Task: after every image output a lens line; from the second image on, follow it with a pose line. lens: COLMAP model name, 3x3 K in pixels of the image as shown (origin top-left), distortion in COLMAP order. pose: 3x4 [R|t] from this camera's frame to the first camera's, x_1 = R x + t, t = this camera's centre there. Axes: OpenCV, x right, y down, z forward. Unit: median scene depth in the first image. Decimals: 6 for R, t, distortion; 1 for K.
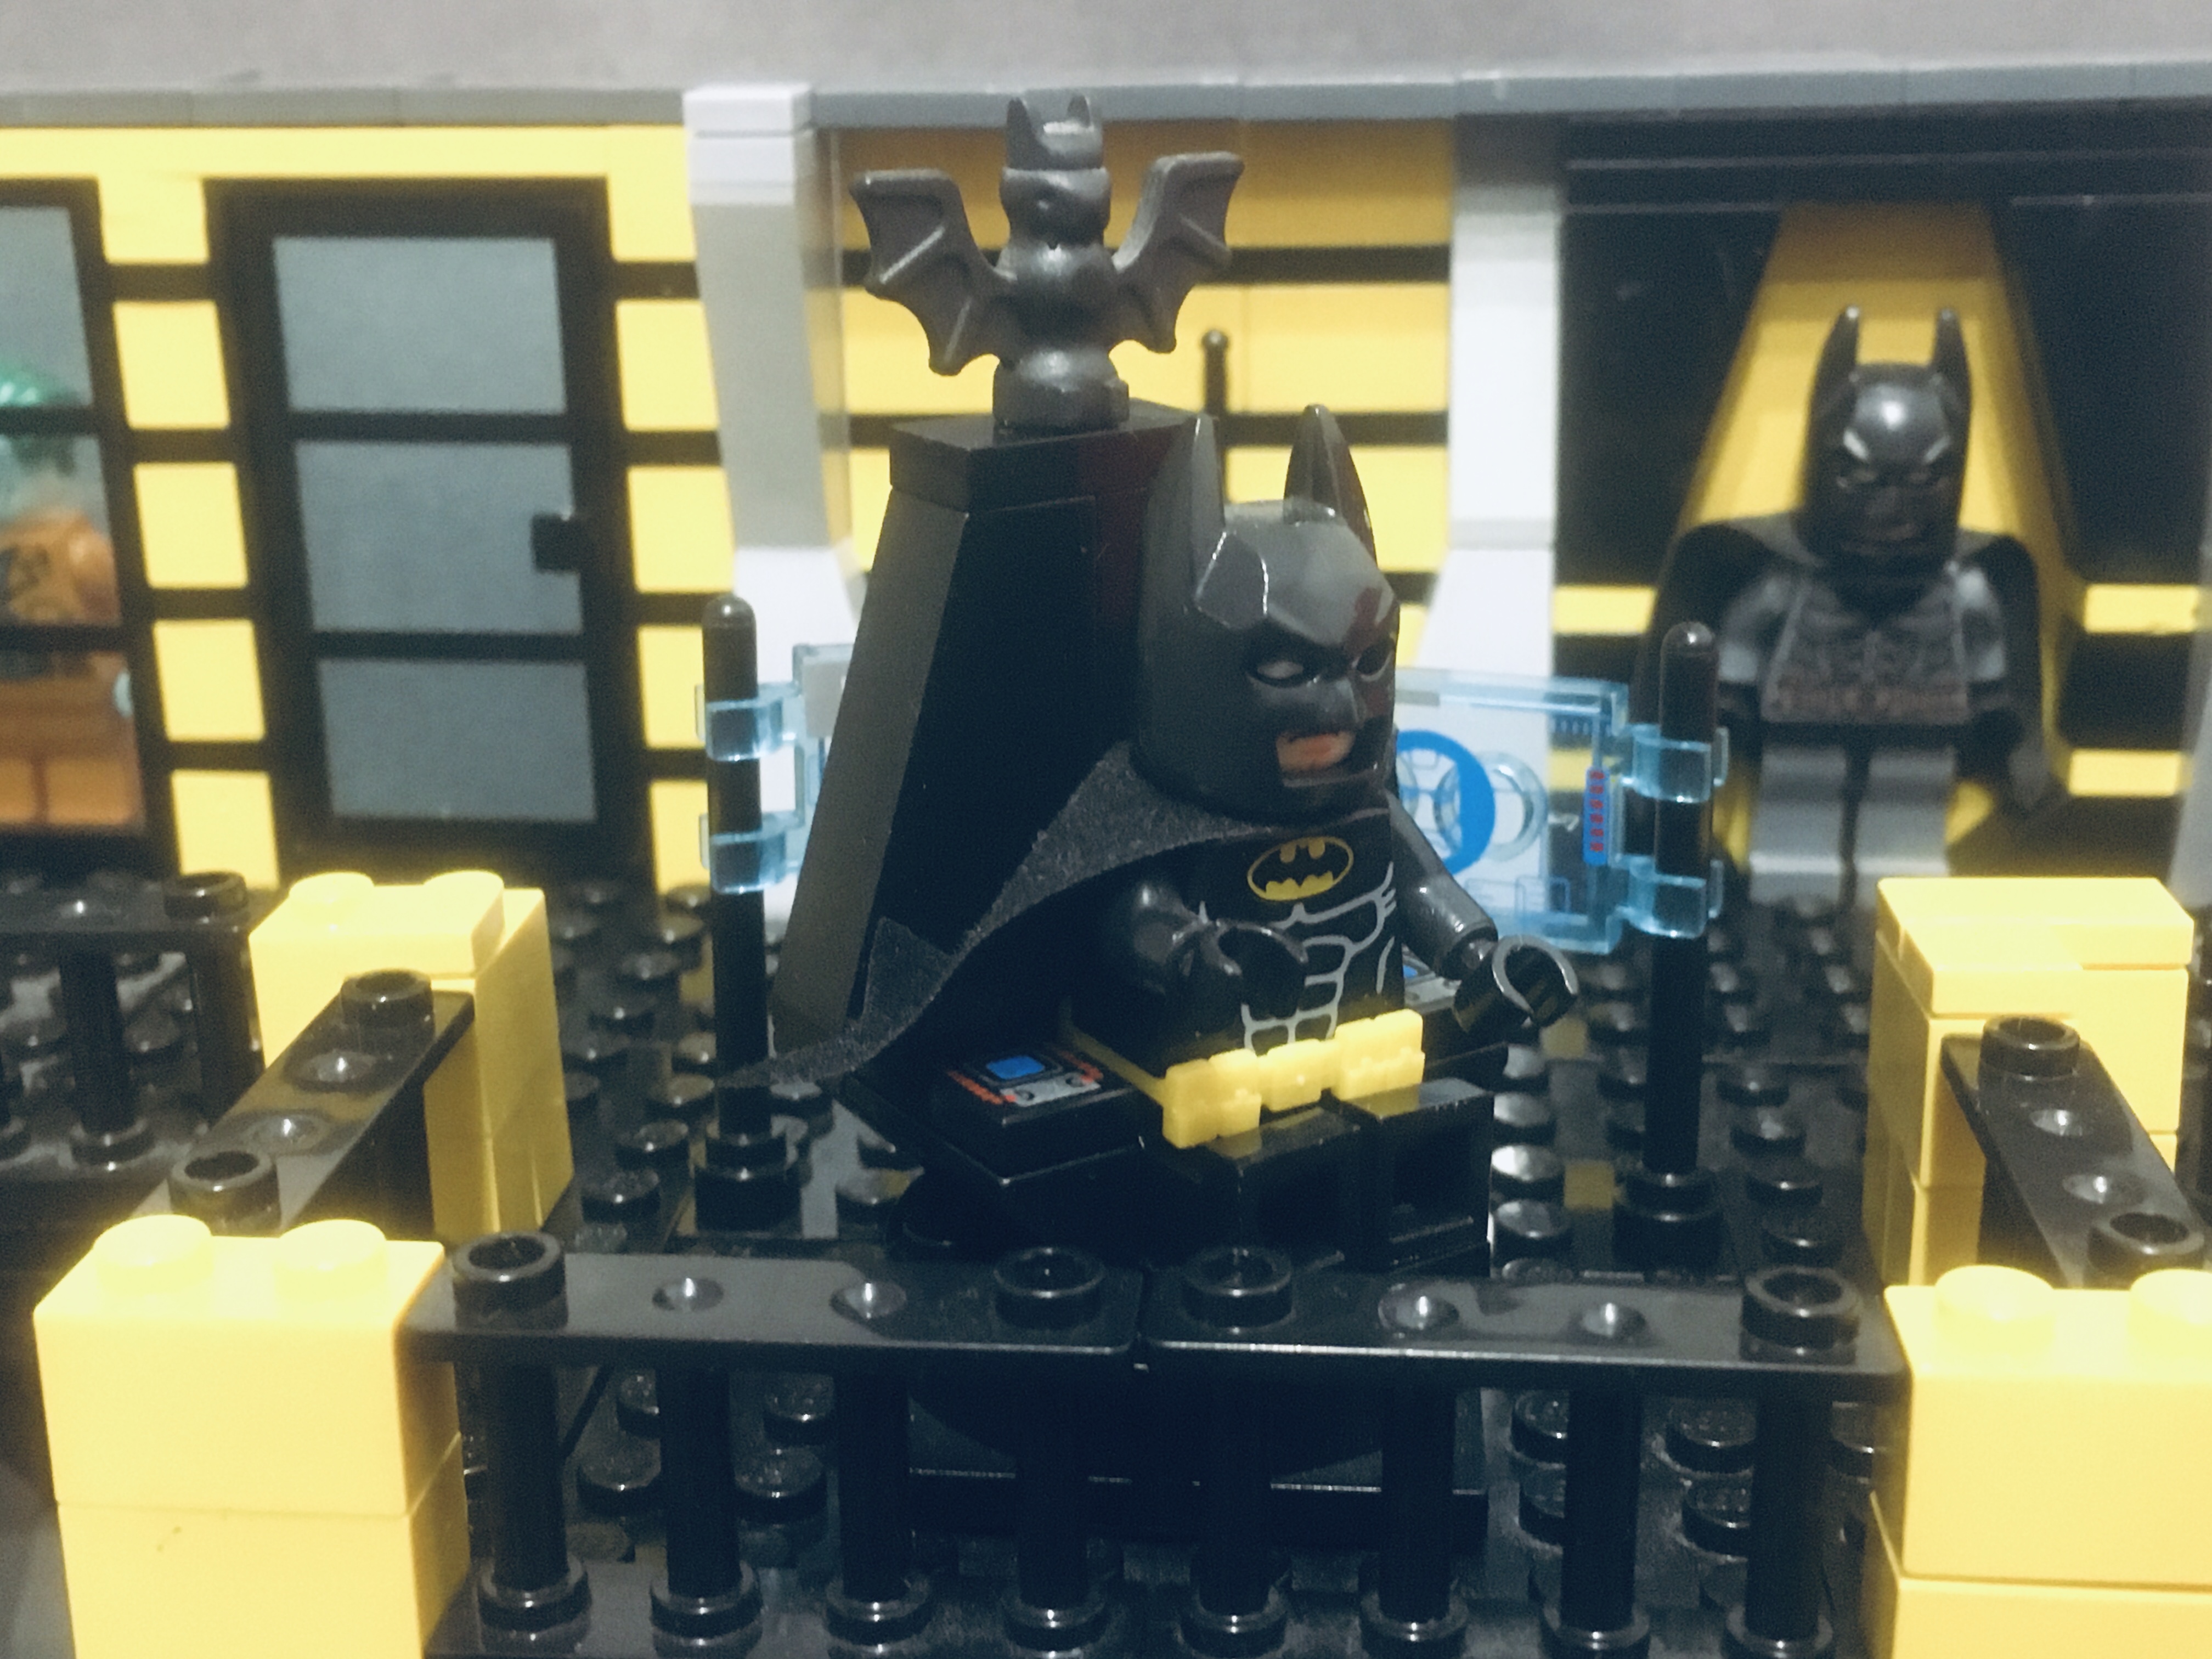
lens RADIAL K [[2823.4, 0, 1106.0], [0, 2823.4, 829.5], [0, 0, 1]] dist [0.009310, -0.005027]
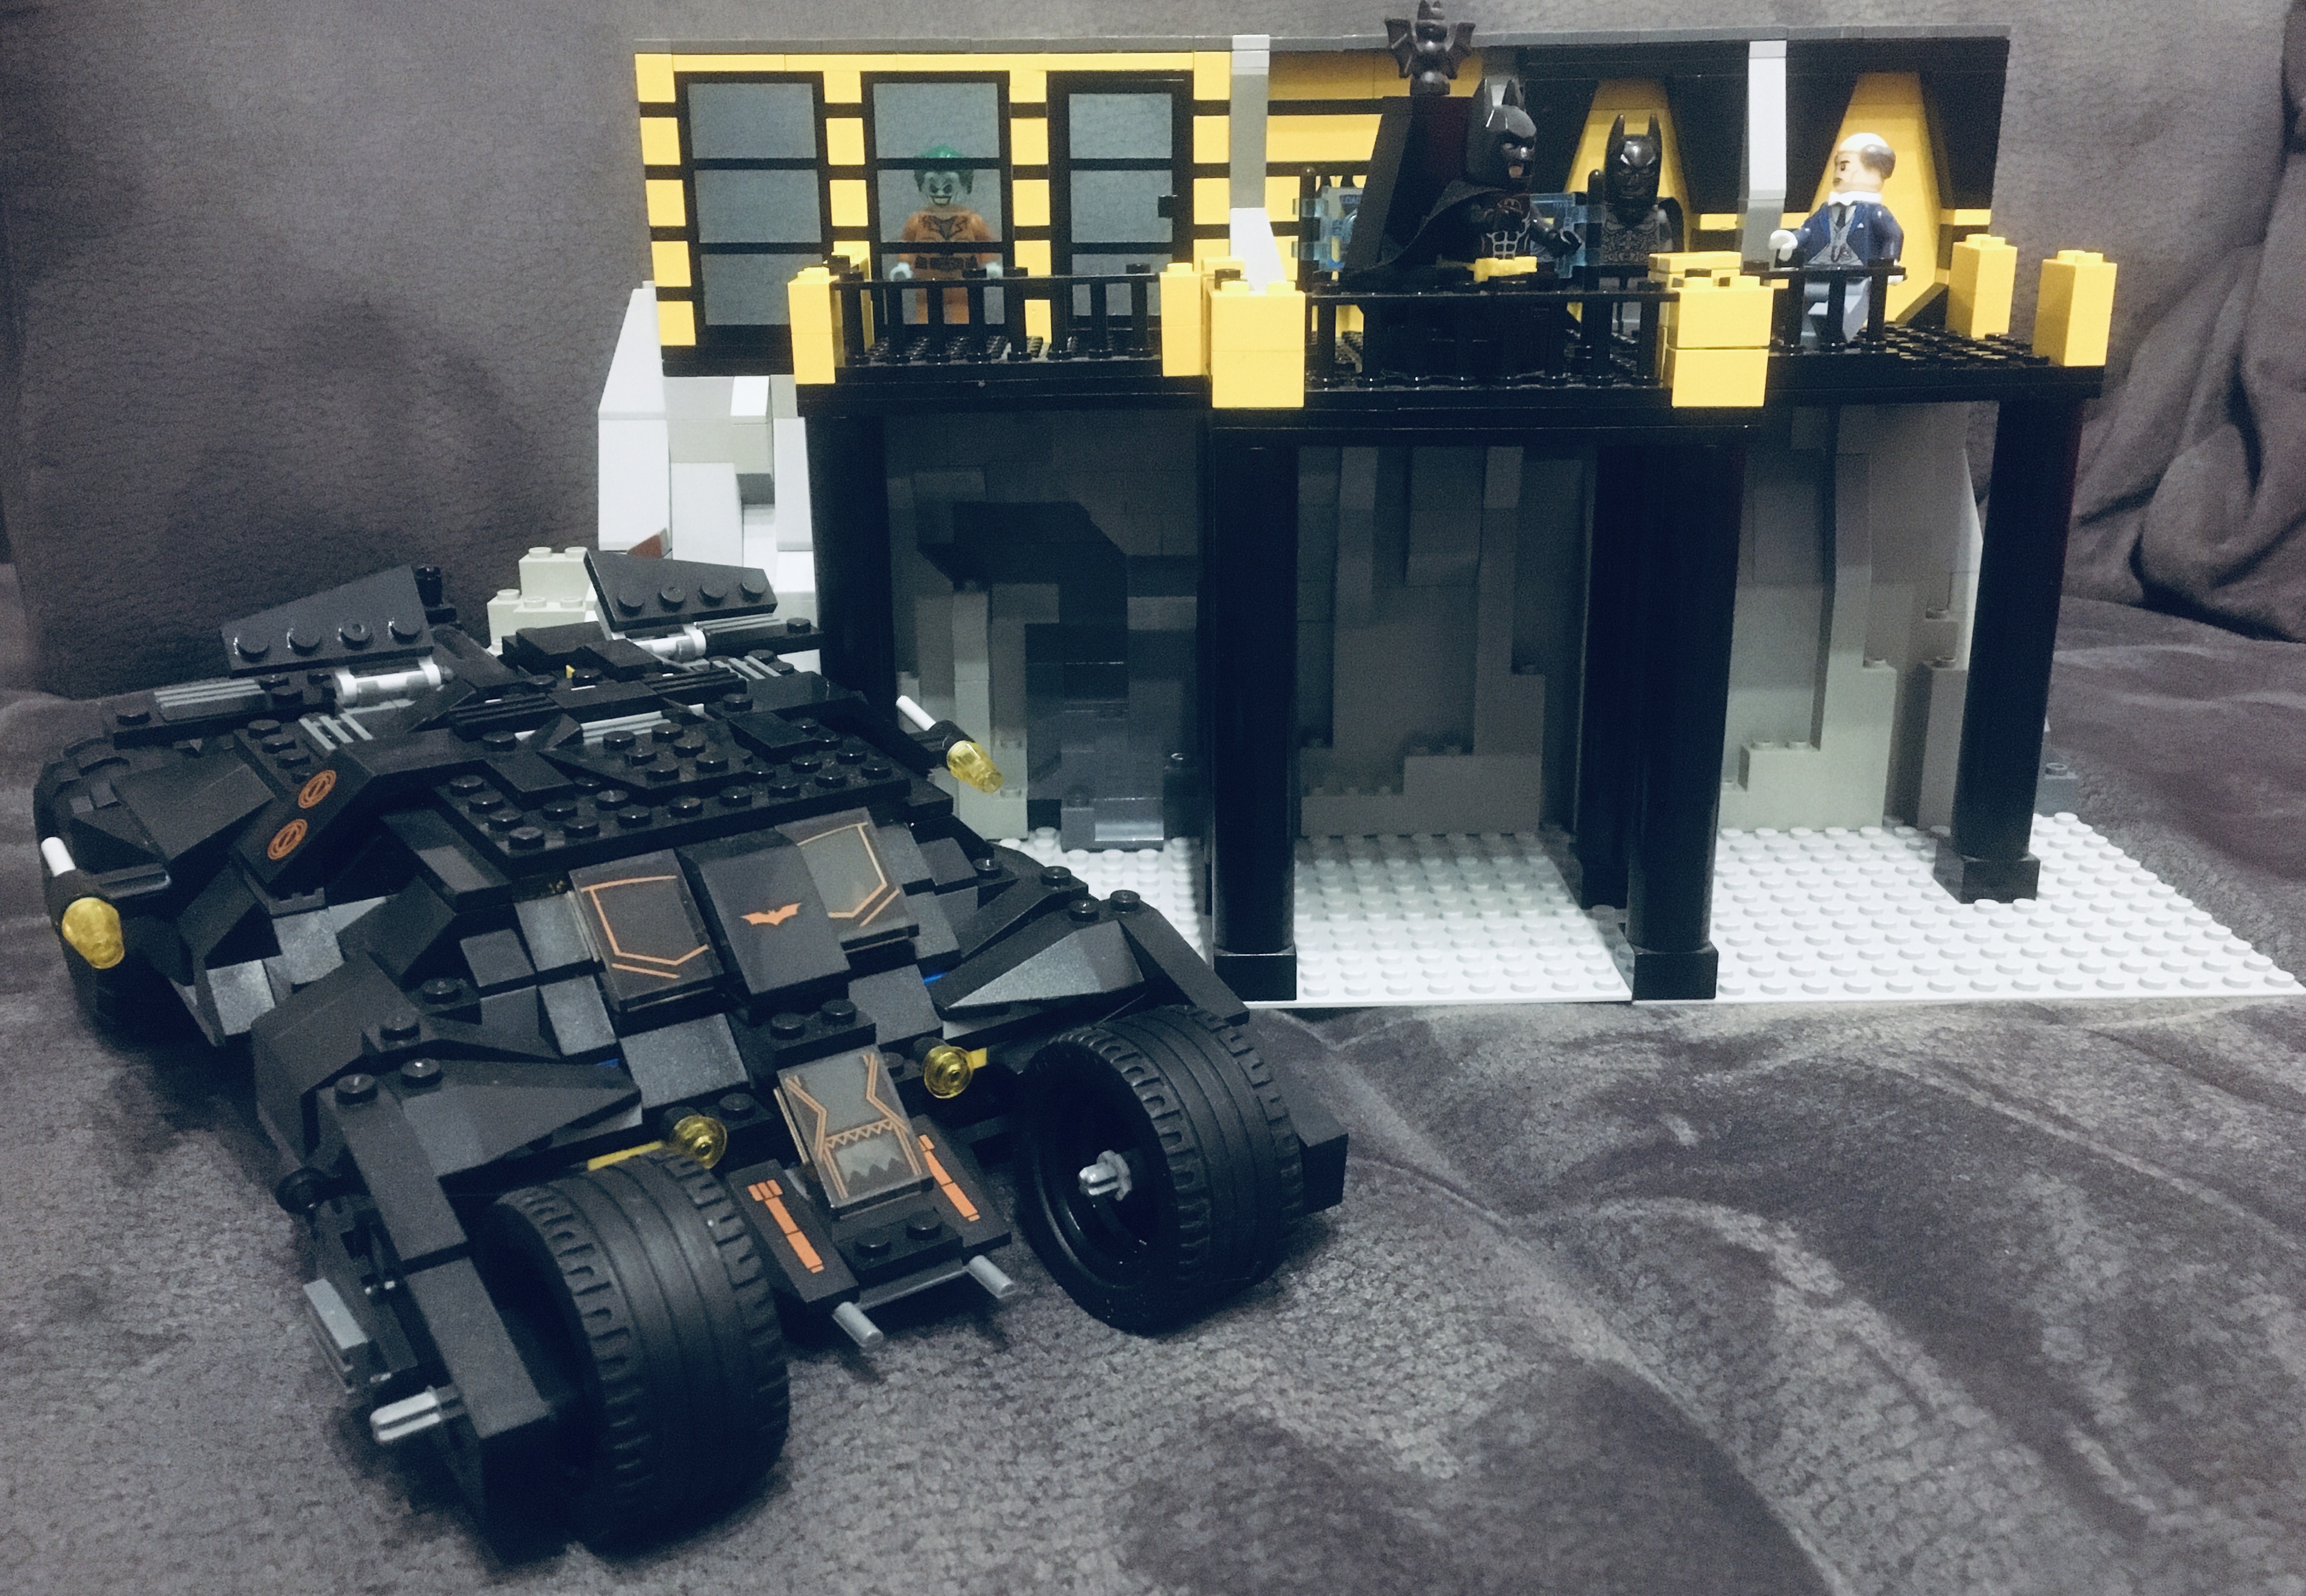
lens RADIAL K [[2075.7, 0, 1153.0], [0, 2075.7, 798.0], [0, 0, 1]] dist [-0.003163, -0.007430]
pose [[0.994449, -0.028405, 0.101318, -0.442627], [0.029557, 0.999514, -0.009888, 0.513123], [-0.100987, 0.012828, 0.994805, -1.050016]]
